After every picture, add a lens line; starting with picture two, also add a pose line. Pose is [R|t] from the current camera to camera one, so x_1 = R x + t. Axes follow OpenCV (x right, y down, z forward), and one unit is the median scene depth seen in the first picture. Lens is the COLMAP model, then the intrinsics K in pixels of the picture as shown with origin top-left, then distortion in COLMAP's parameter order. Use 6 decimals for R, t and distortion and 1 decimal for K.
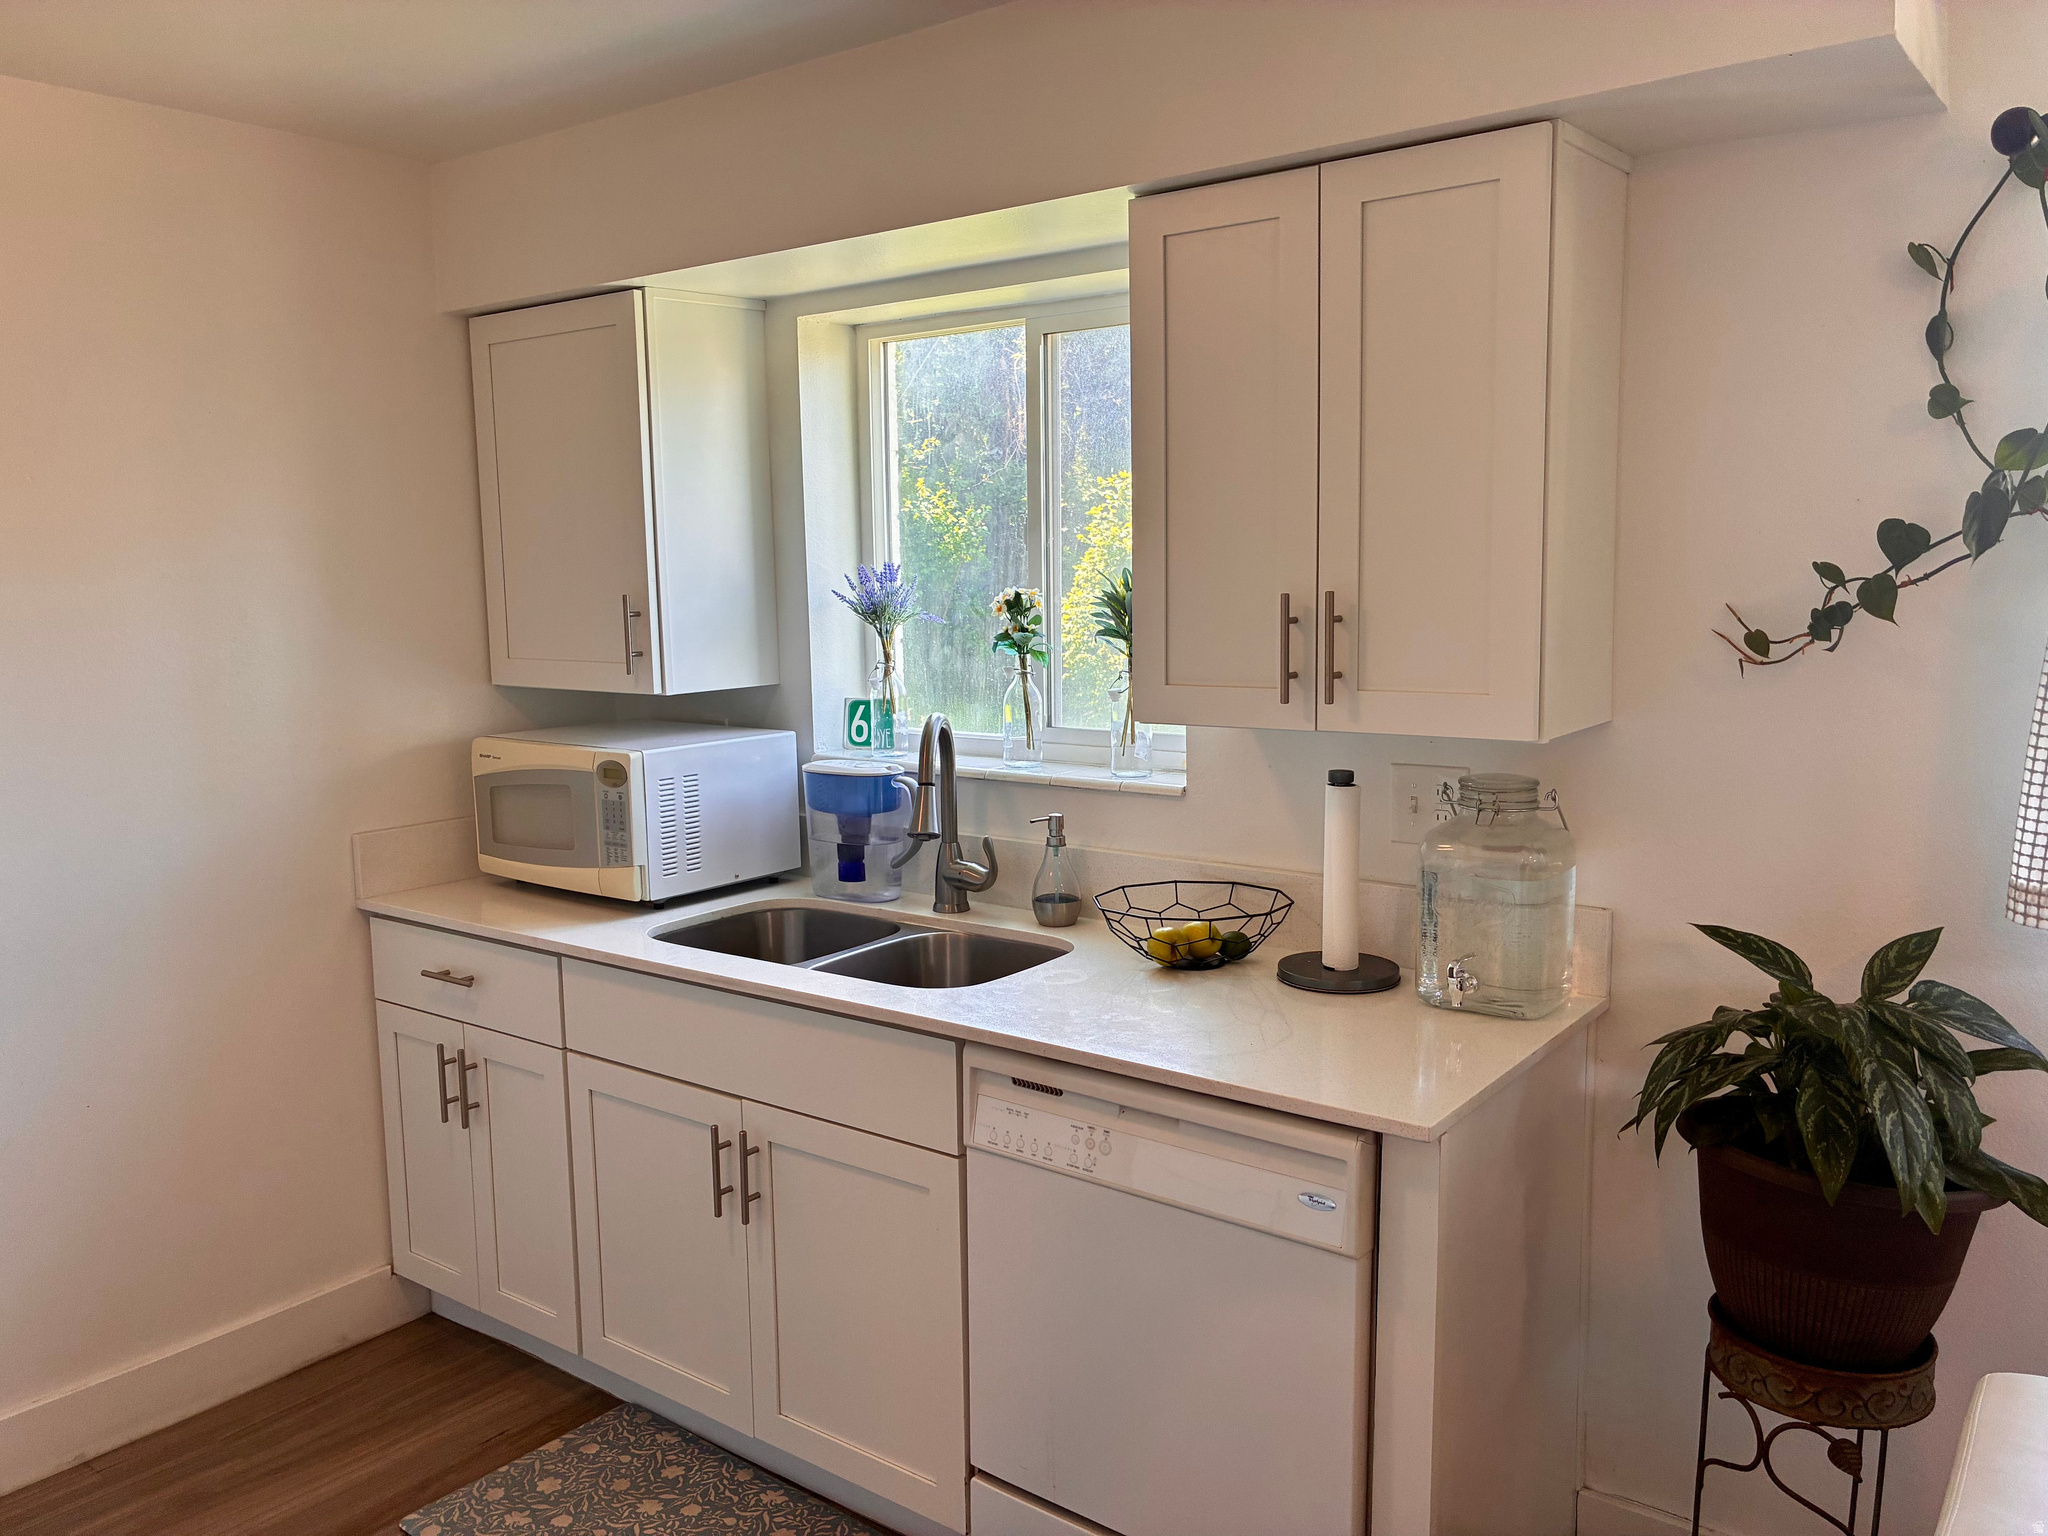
lens RADIAL K [[1534.6, 0, 1027.8], [0, 1534.6, 775.1], [0, 0, 1]] dist [0.030024, -0.043807]
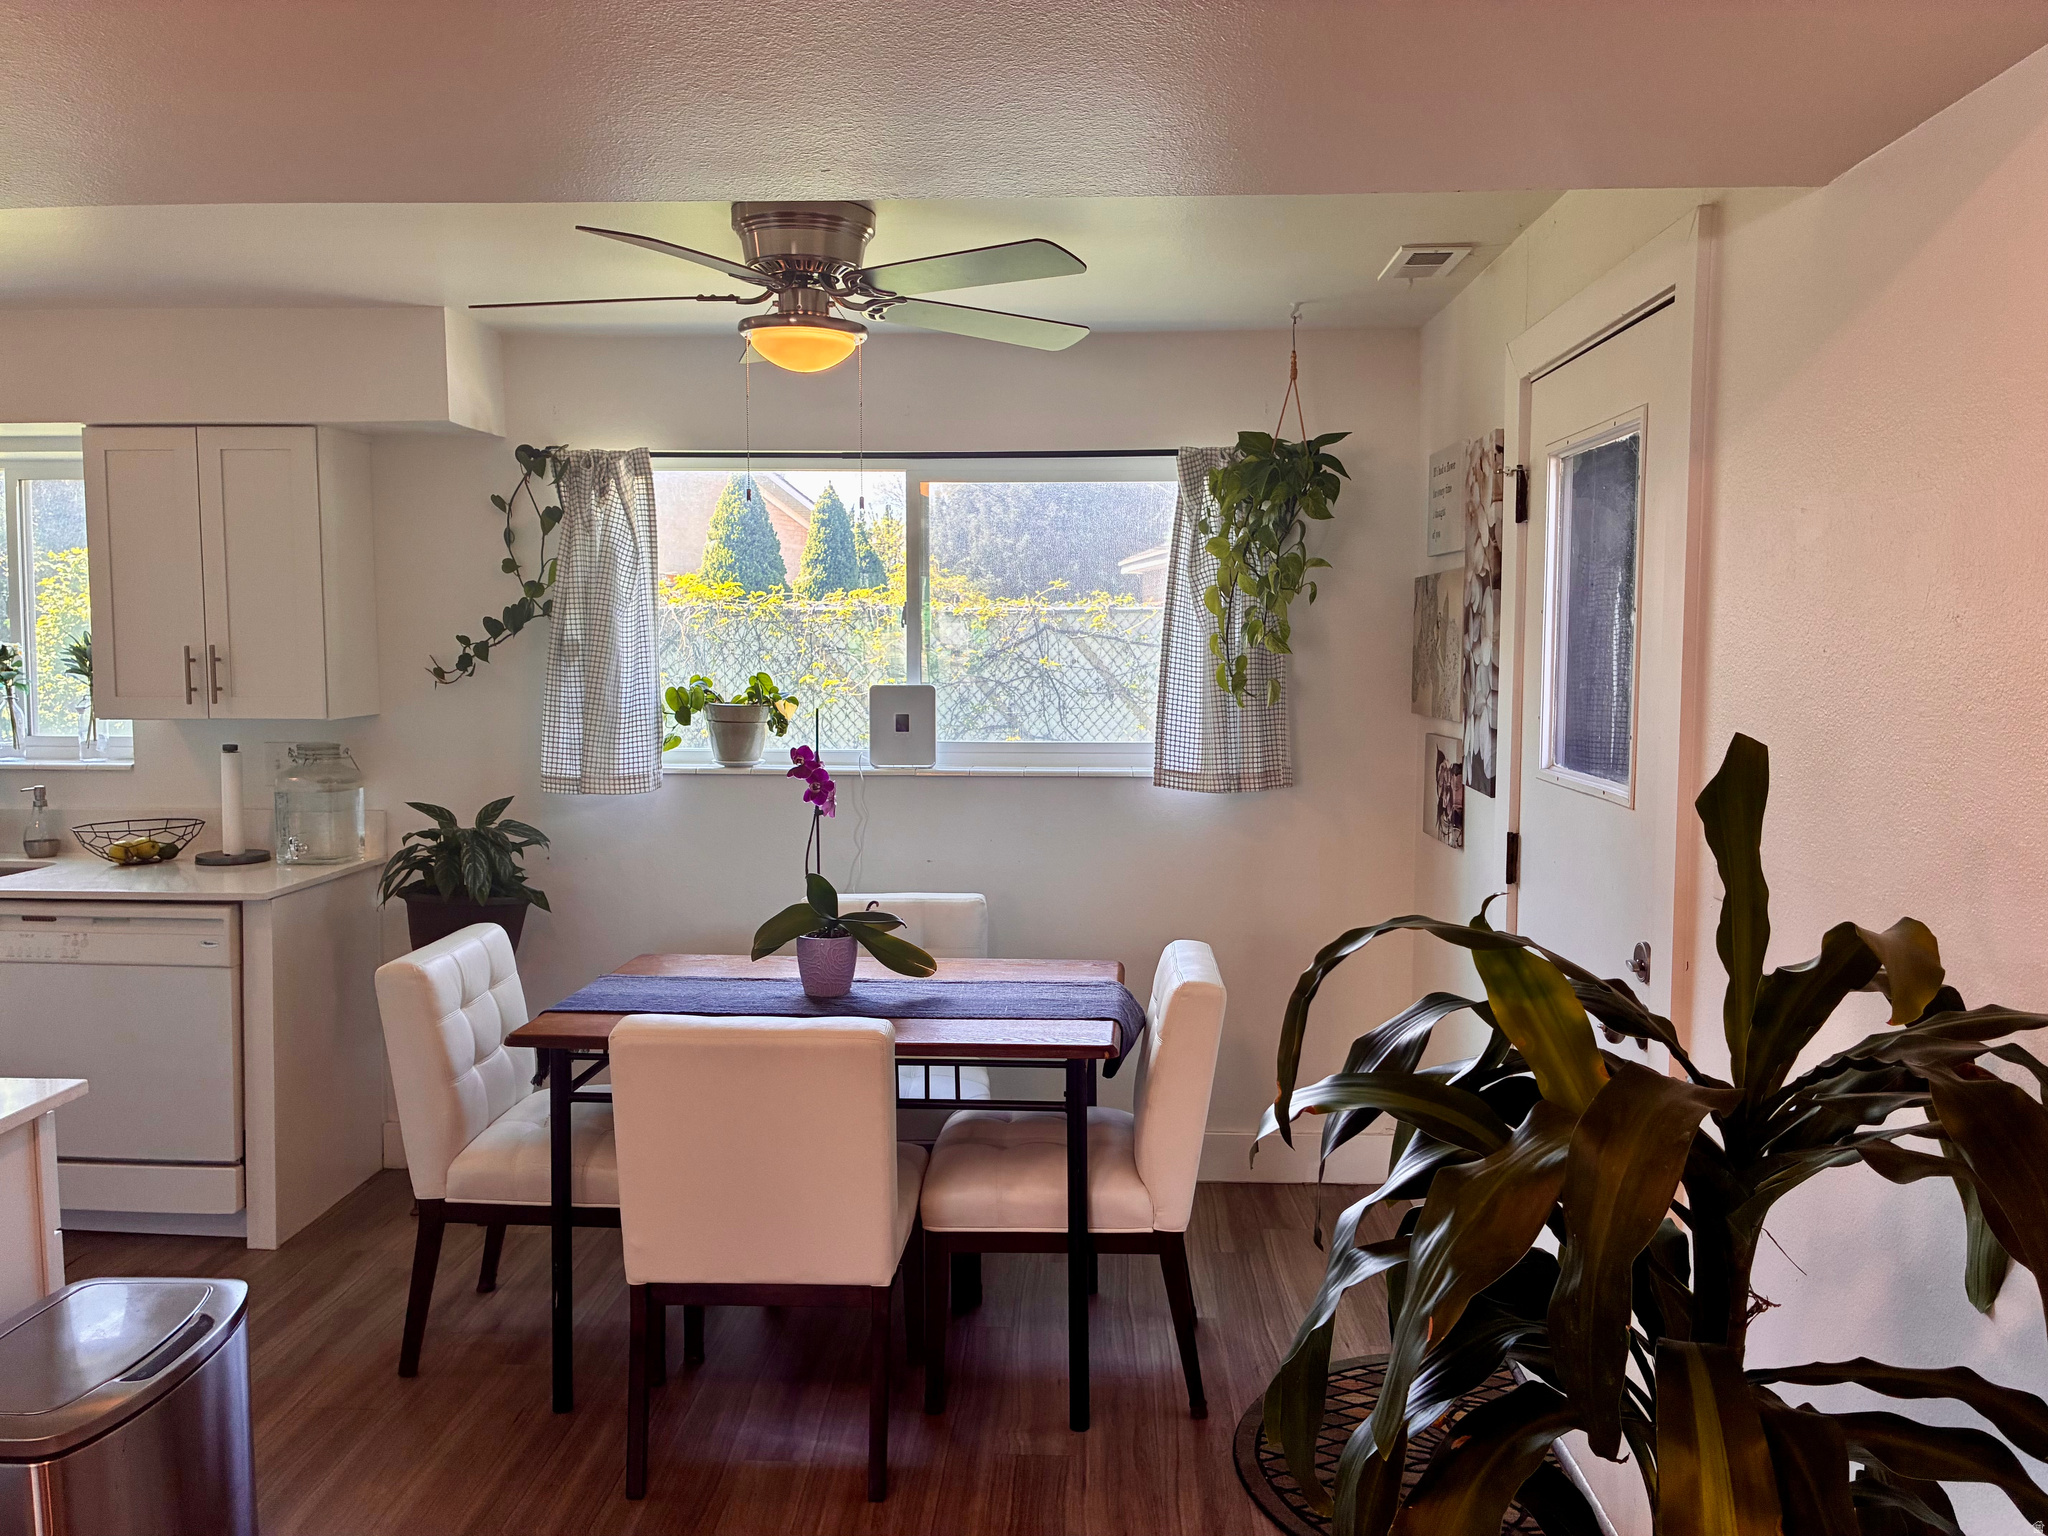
lens RADIAL K [[1534.6, 0, 1025.4], [0, 1534.6, 760.8], [0, 0, 1]] dist [0.030024, -0.043807]
pose [[0.817688, -0.024043, 0.575159, -0.075702], [0.058209, 0.997460, -0.041059, 0.146629], [-0.572711, 0.067053, 0.817011, -1.029440]]
